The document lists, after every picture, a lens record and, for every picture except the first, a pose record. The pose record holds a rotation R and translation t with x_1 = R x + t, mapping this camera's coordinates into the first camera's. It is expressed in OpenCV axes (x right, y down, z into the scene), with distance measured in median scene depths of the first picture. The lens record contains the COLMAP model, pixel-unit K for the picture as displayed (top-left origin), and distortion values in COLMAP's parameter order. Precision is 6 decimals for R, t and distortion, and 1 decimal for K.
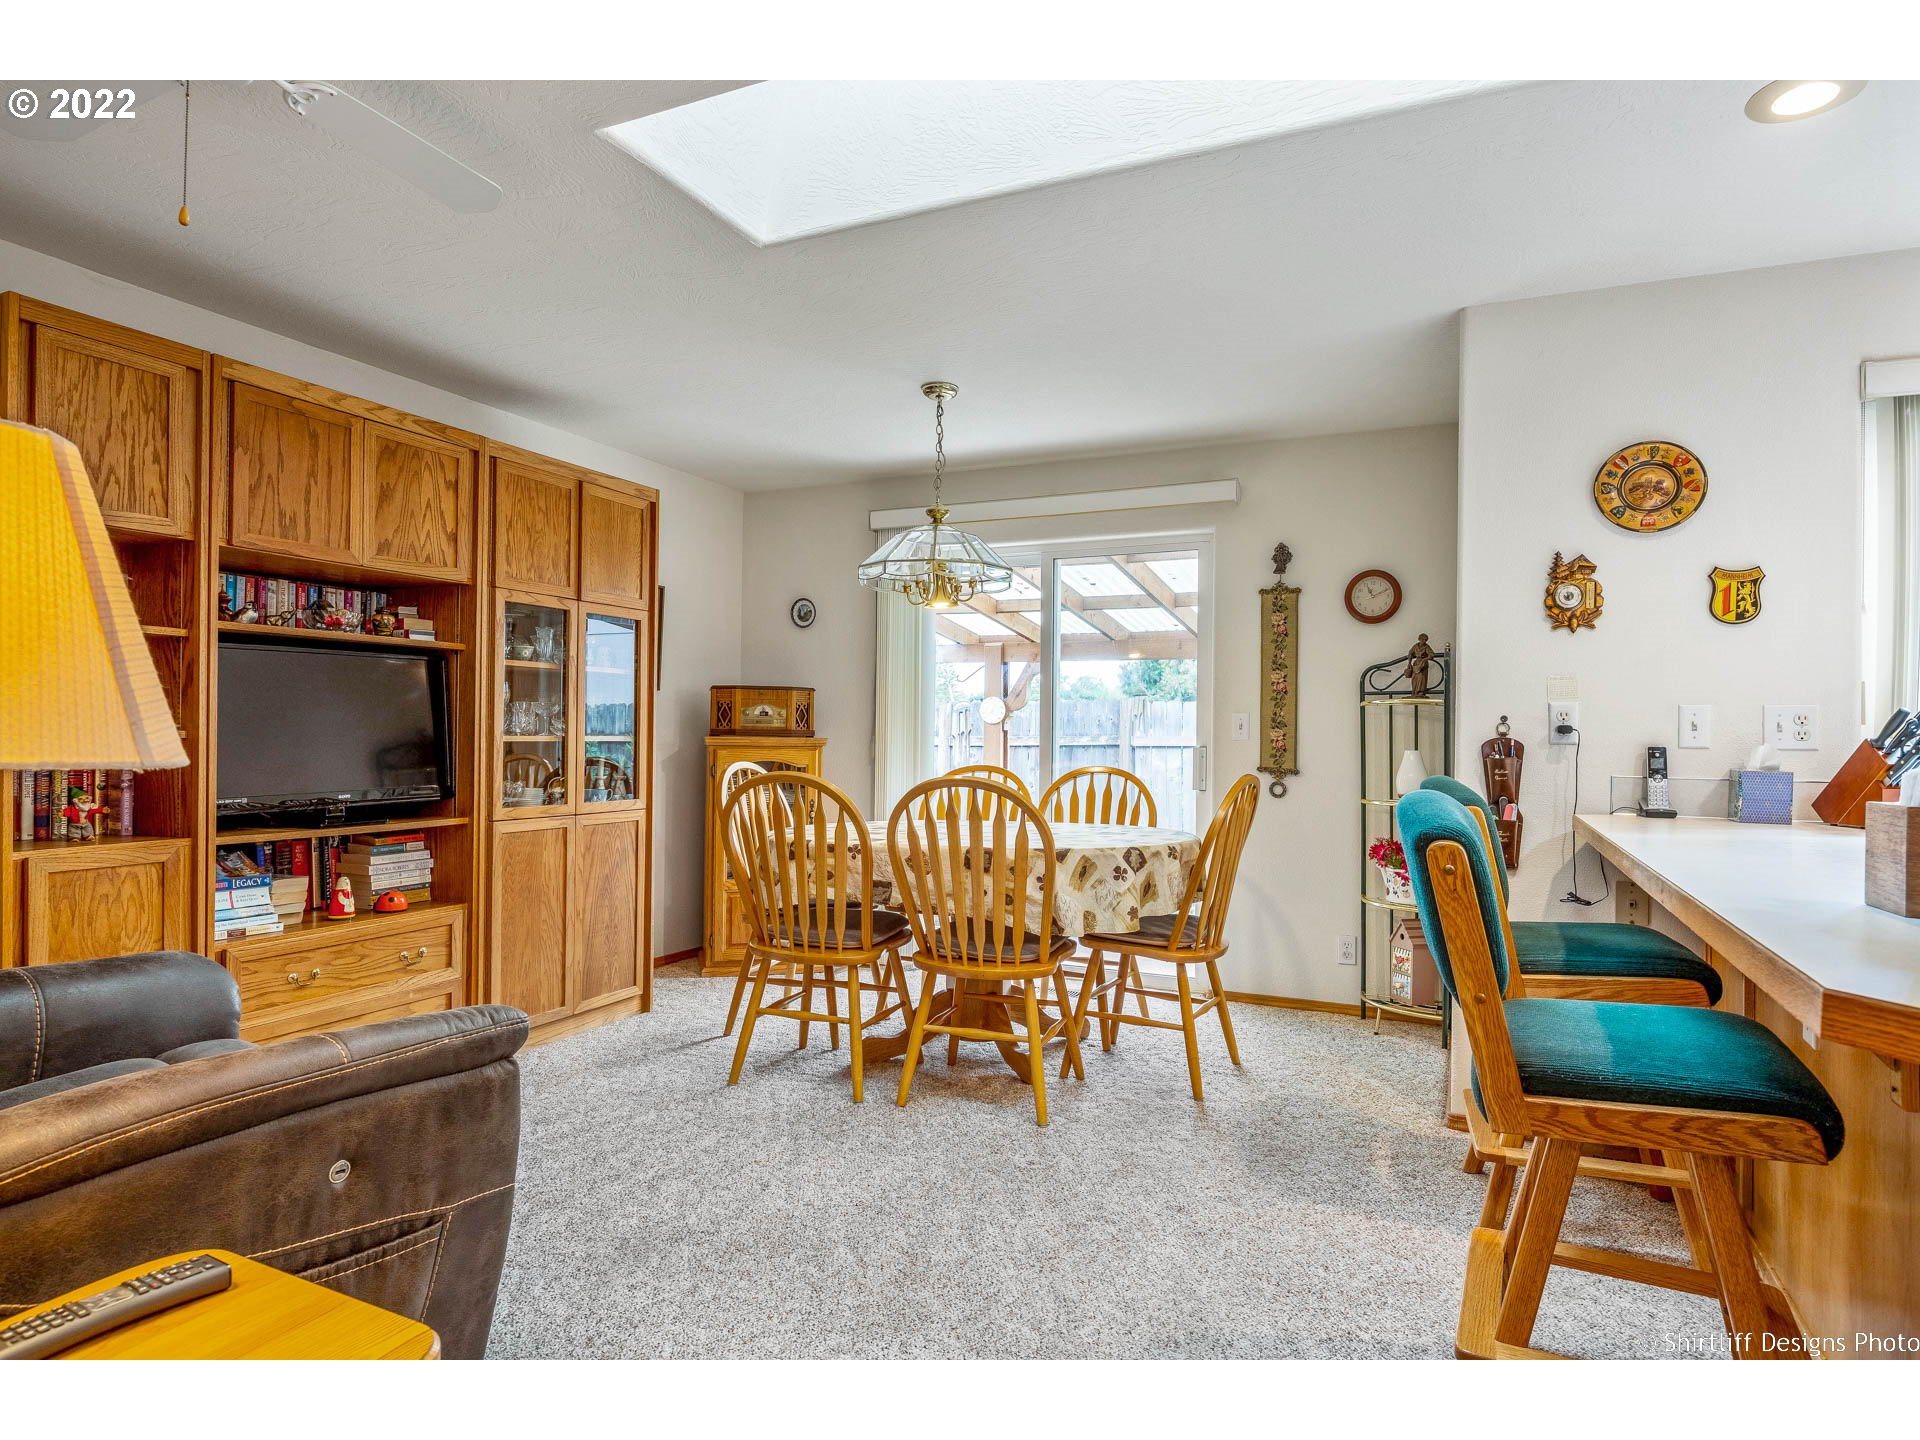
lens RADIAL K [[1086.9, 0, 960.0], [0, 1086.9, 720.0], [0, 0, 1]] dist [-0.006038, -0.001384]
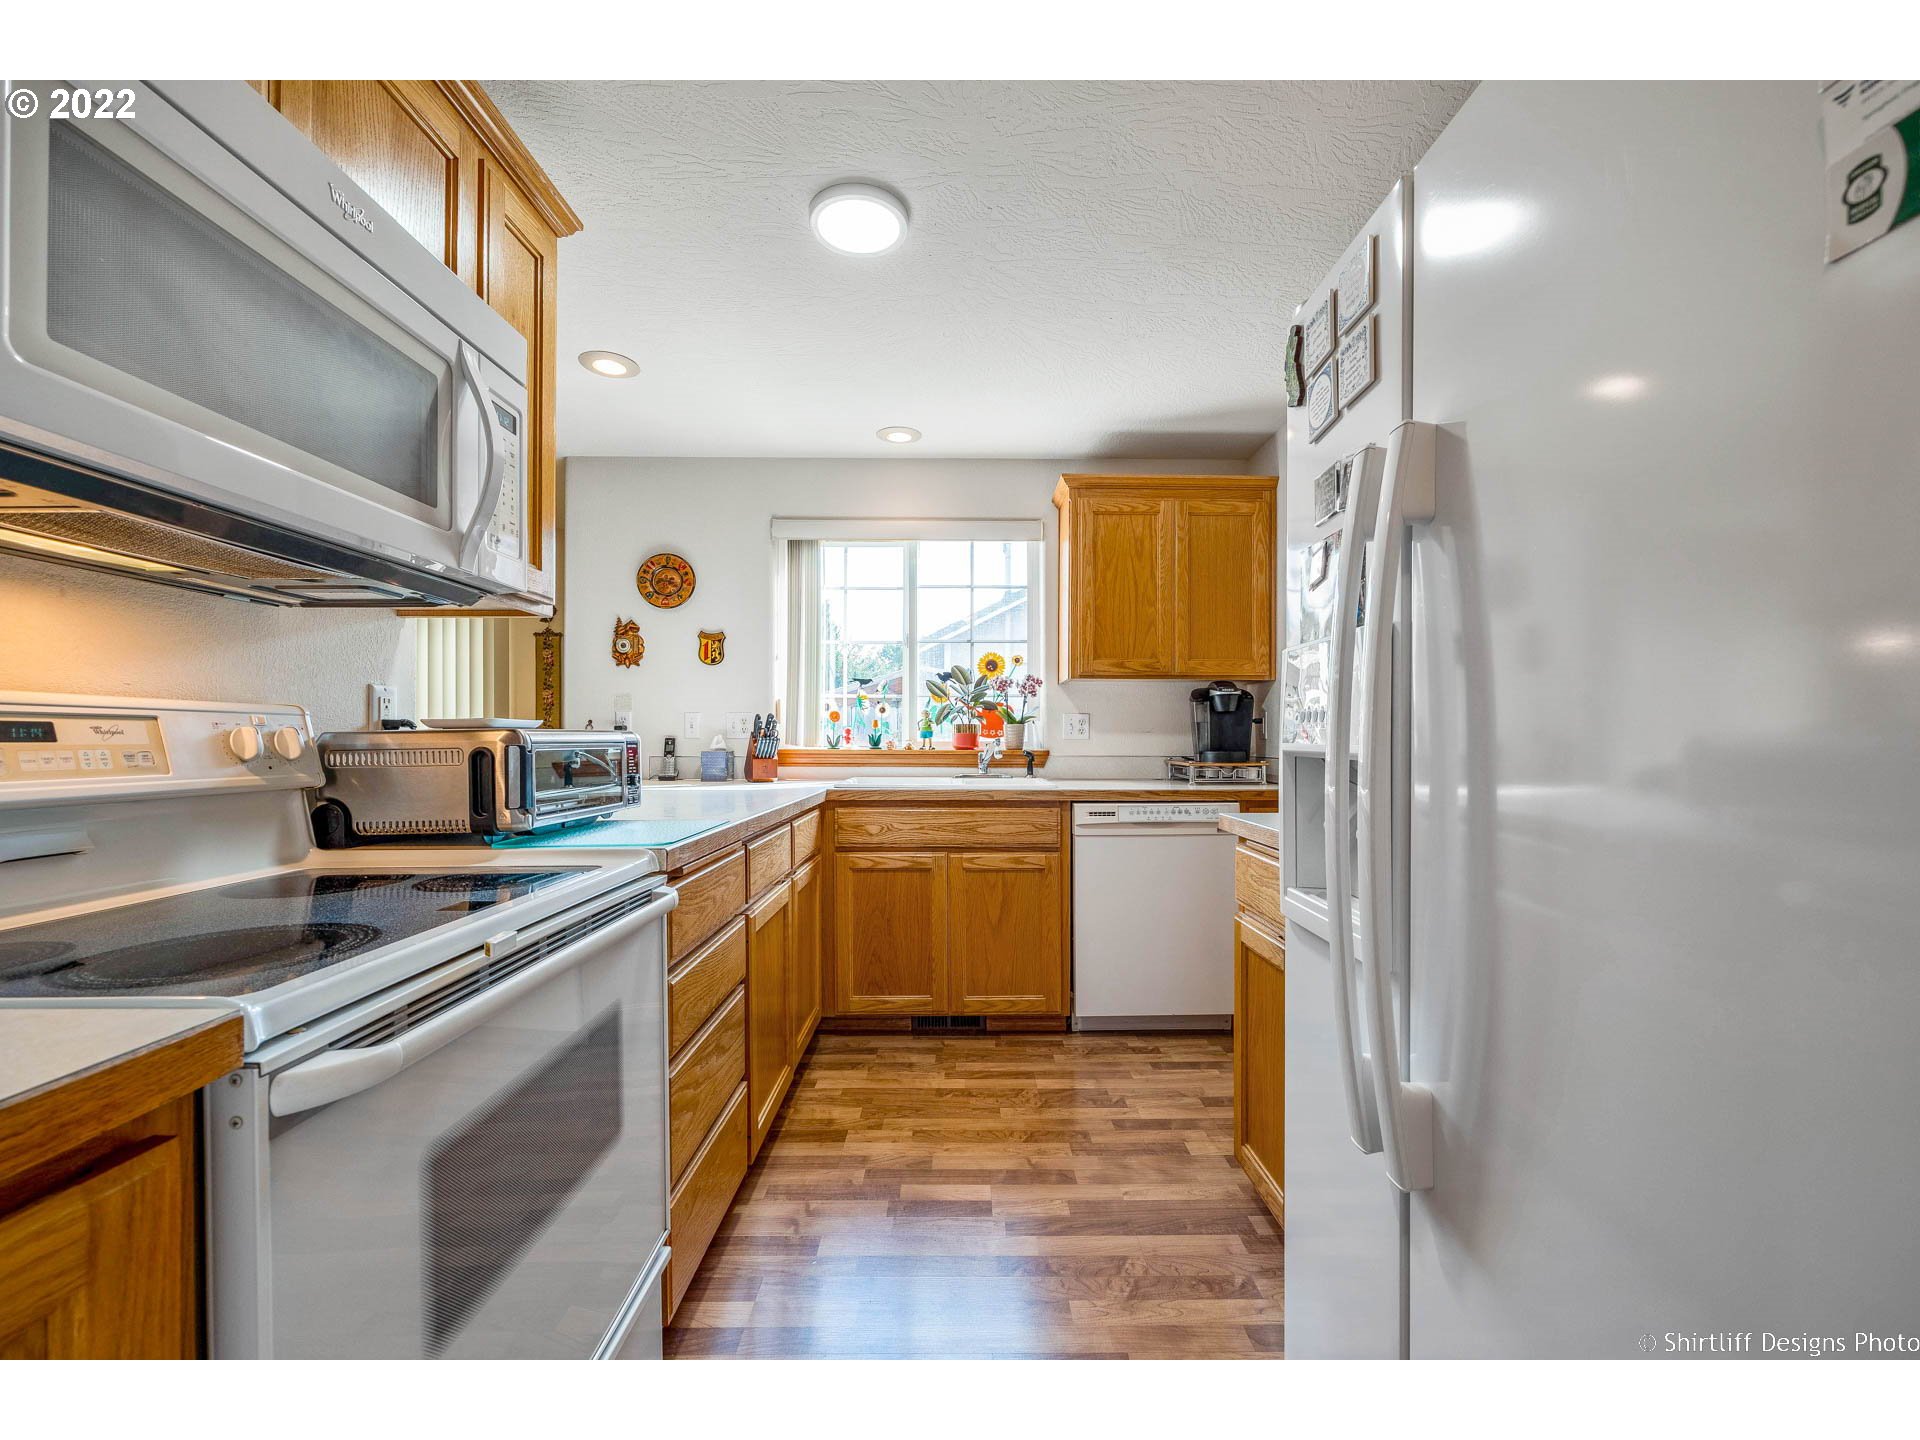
lens RADIAL K [[807.2, 0, 967.0], [0, 807.2, 733.5], [0, 0, 1]] dist [-0.001615, -0.000289]
pose [[0.902078, -0.010657, 0.431441, 0.462130], [0.007573, 0.999932, 0.008864, 0.009512], [-0.431506, -0.004729, 0.902098, -0.278717]]
